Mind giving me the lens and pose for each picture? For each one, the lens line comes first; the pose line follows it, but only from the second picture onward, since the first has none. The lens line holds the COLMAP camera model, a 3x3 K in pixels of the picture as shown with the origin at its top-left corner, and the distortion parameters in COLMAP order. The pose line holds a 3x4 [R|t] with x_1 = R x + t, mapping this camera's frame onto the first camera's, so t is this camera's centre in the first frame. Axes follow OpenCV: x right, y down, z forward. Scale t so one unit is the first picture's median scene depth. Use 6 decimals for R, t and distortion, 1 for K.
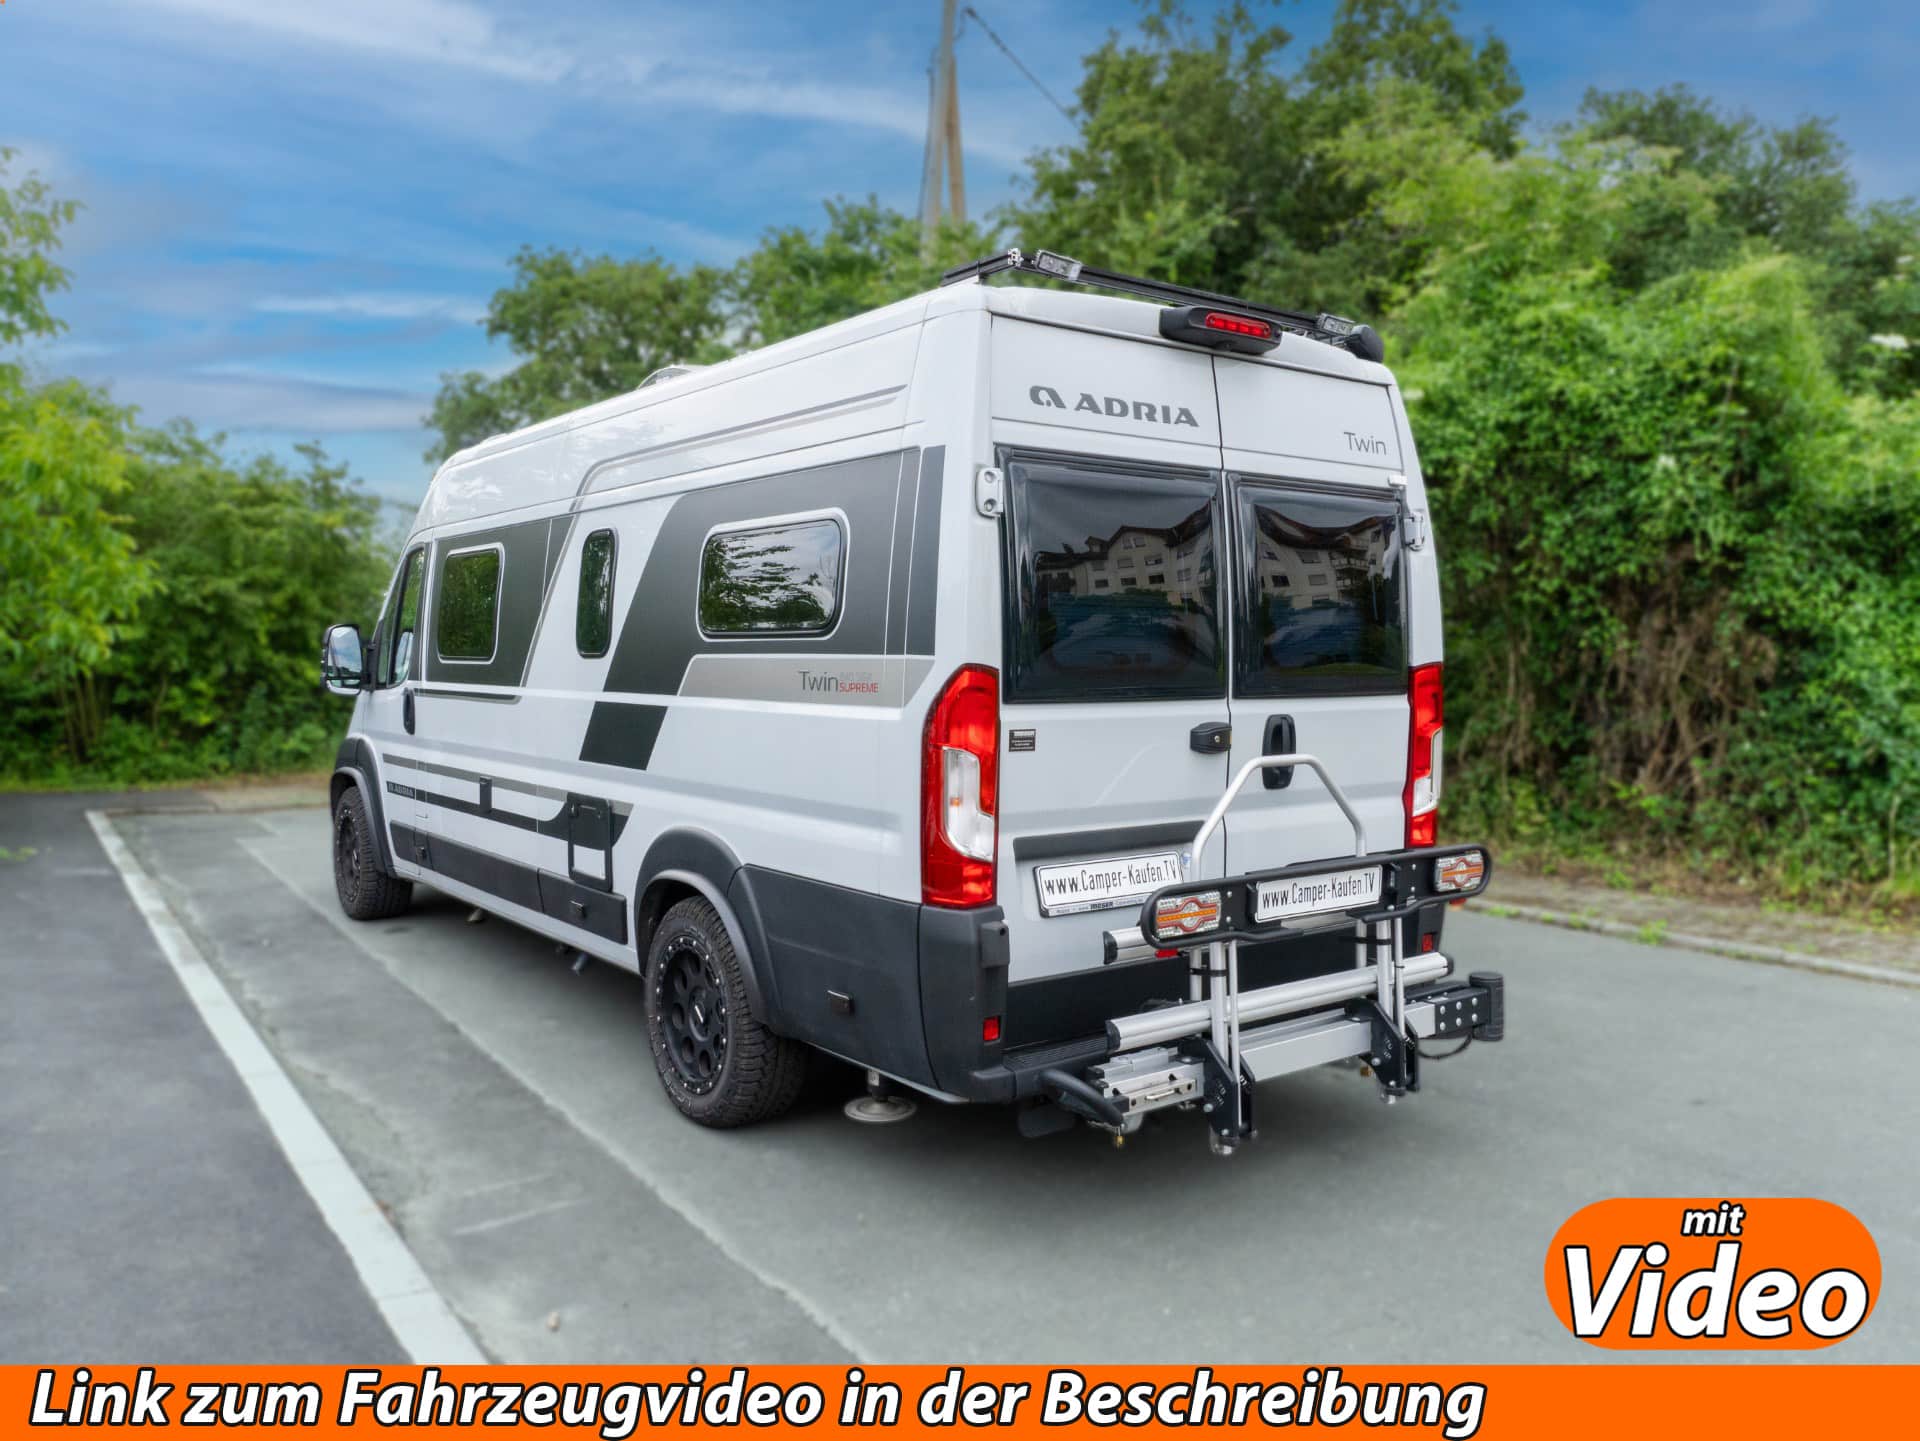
lens RADIAL K [[1459.8, 0, 973.5], [0, 1459.8, 725.1], [0, 0, 1]] dist [-0.012553, -0.006173]
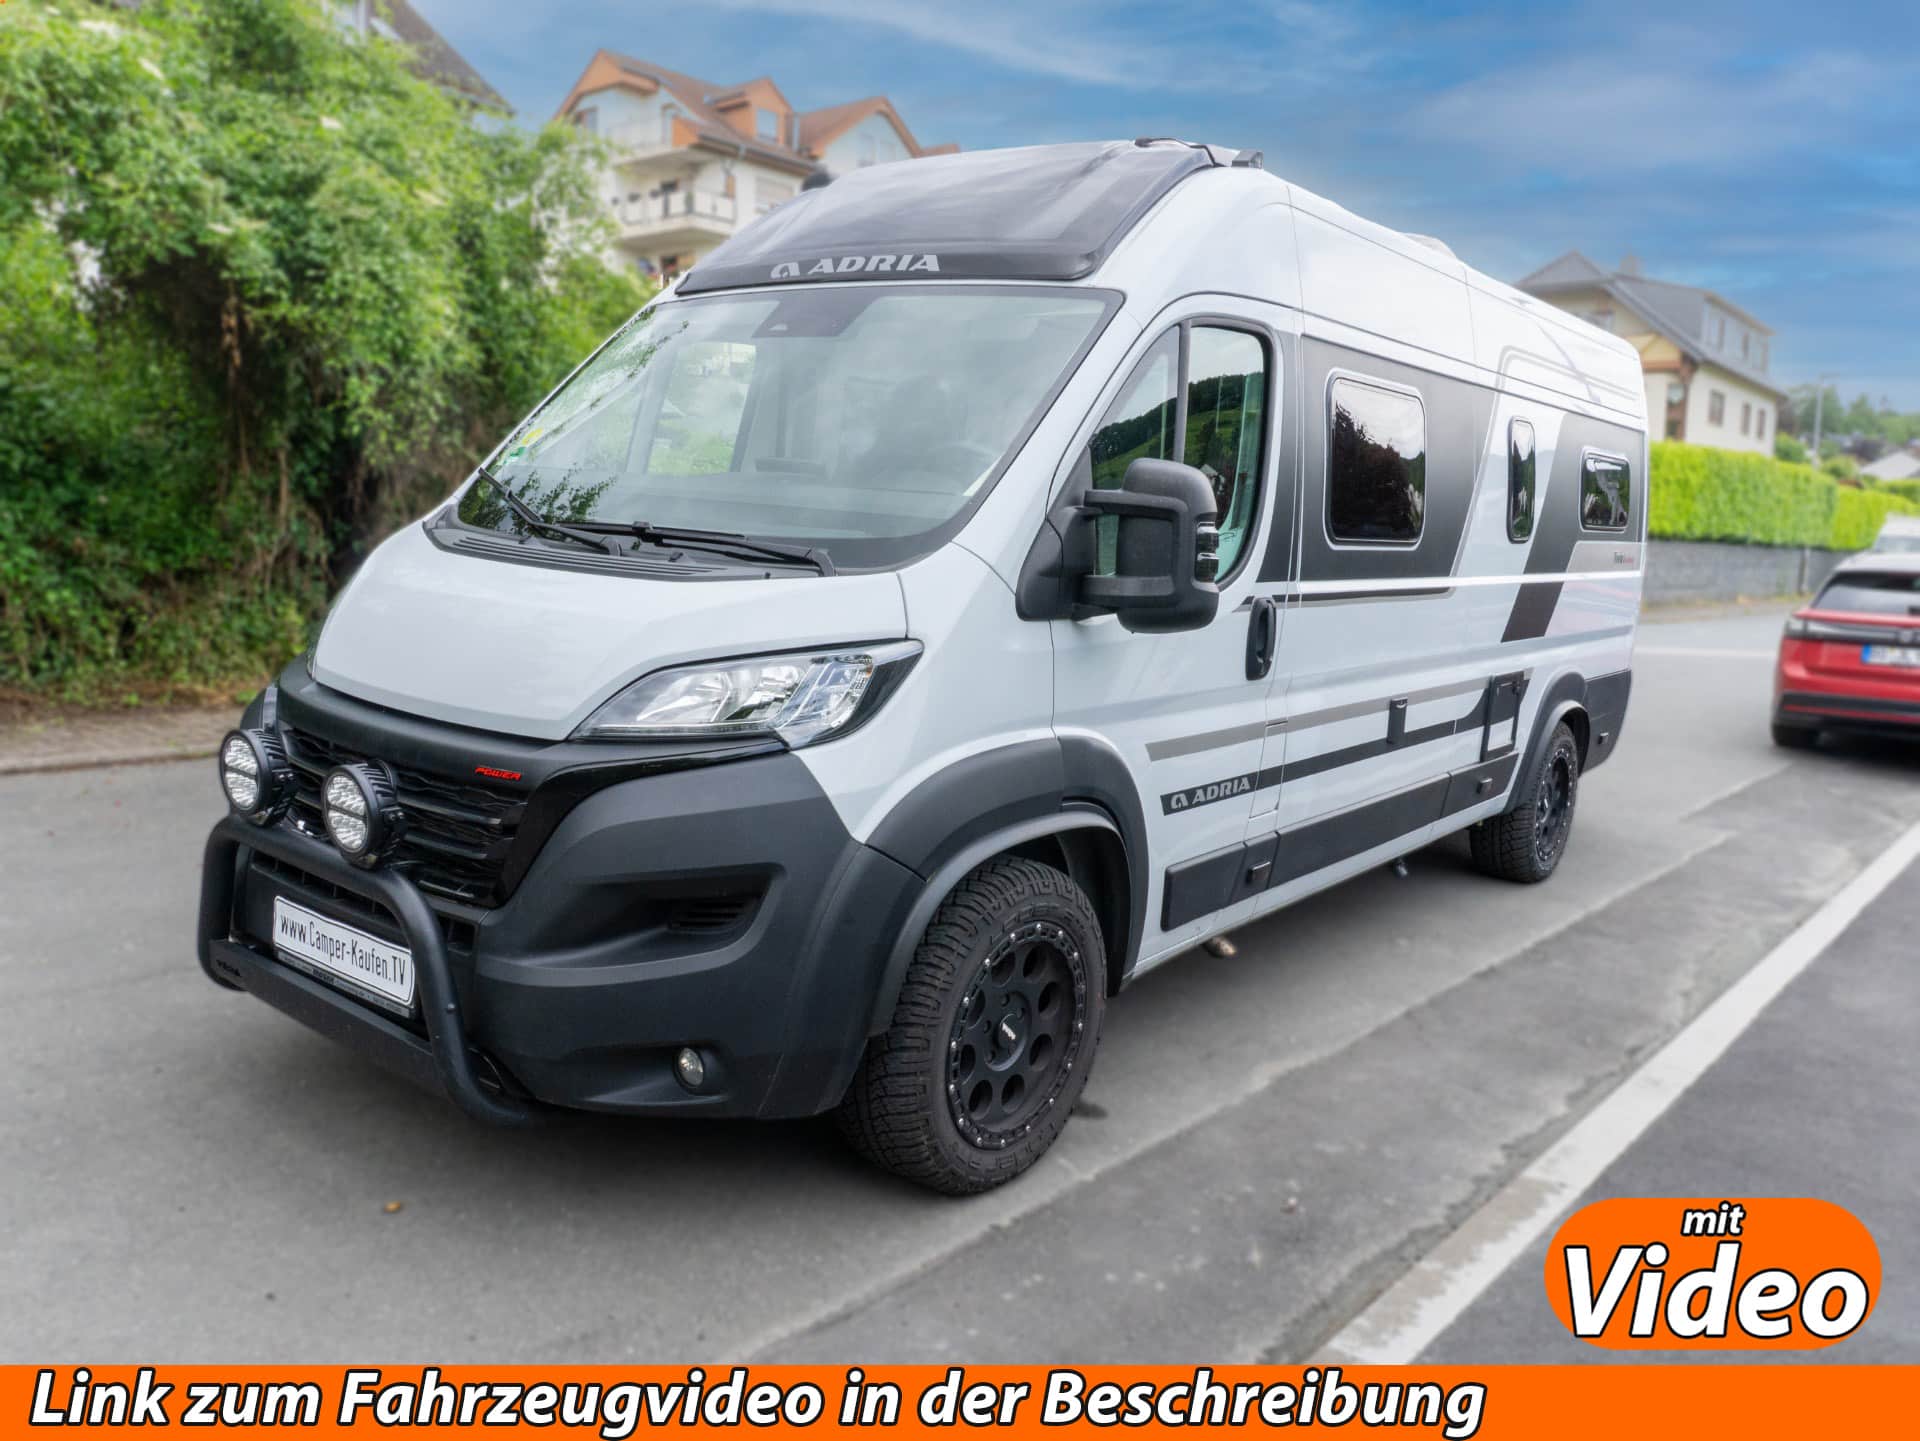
lens RADIAL K [[1459.8, 0, 963.9], [0, 1459.8, 726.2], [0, 0, 1]] dist [-0.012553, -0.006173]
pose [[-0.259756, -0.174636, 0.949752, -1.387855], [-0.012773, 0.984047, 0.177449, -0.114780], [-0.965590, 0.033962, -0.257842, 1.953278]]
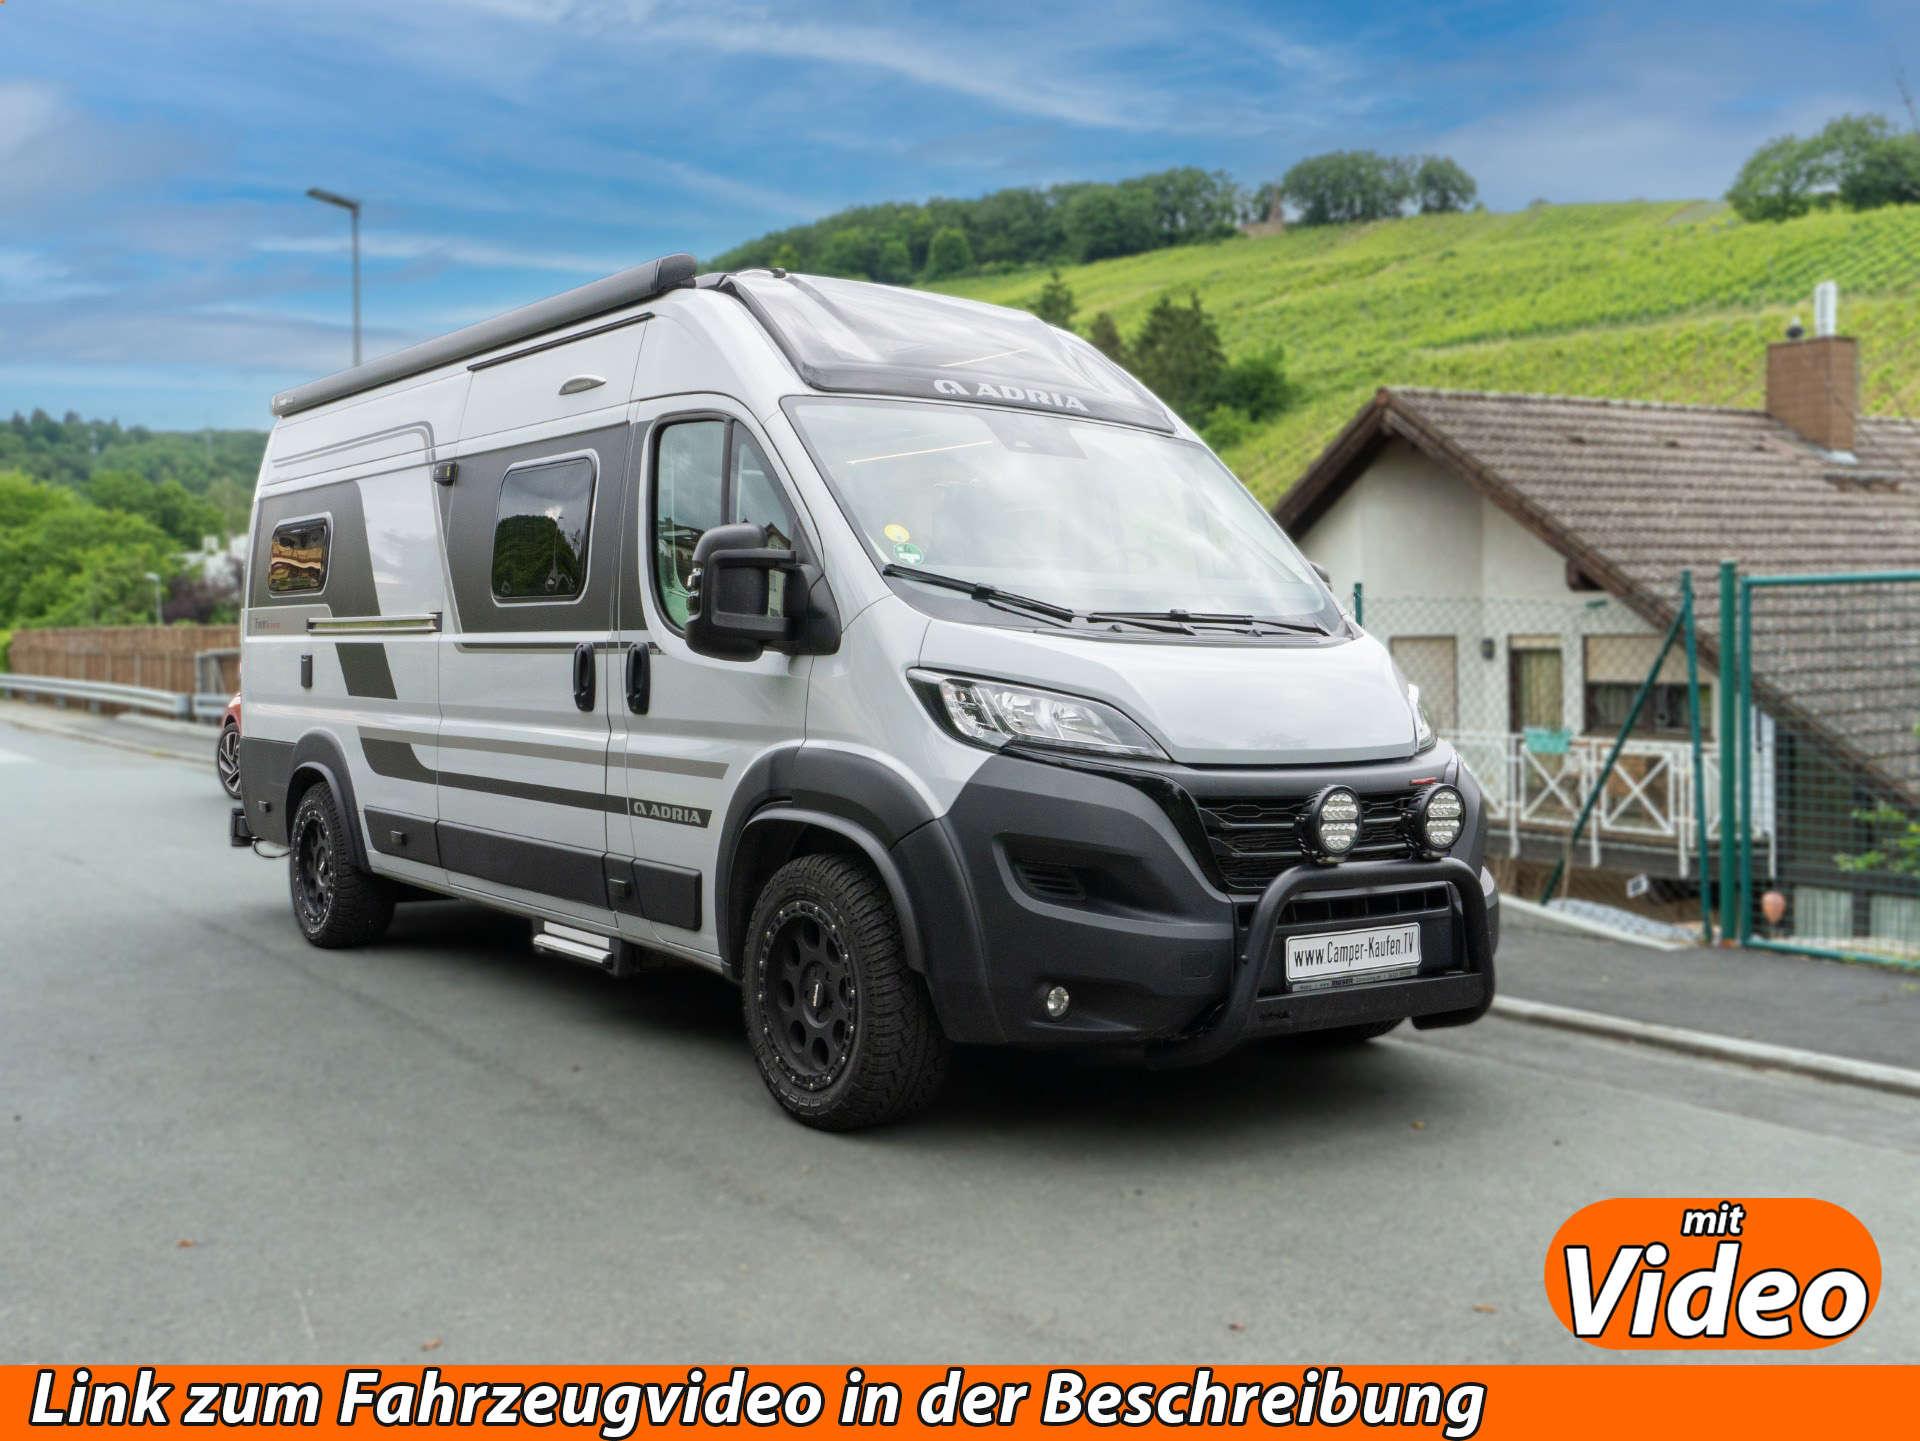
lens RADIAL K [[1891.1, 0, 971.4], [0, 1891.1, 704.9], [0, 0, 1]] dist [0.020871, 0.000000]
pose [[-0.999857, -0.016810, -0.001940, -0.463066], [-0.016904, 0.997401, 0.070045, -0.104316], [0.000757, 0.070068, -0.997542, 3.142028]]
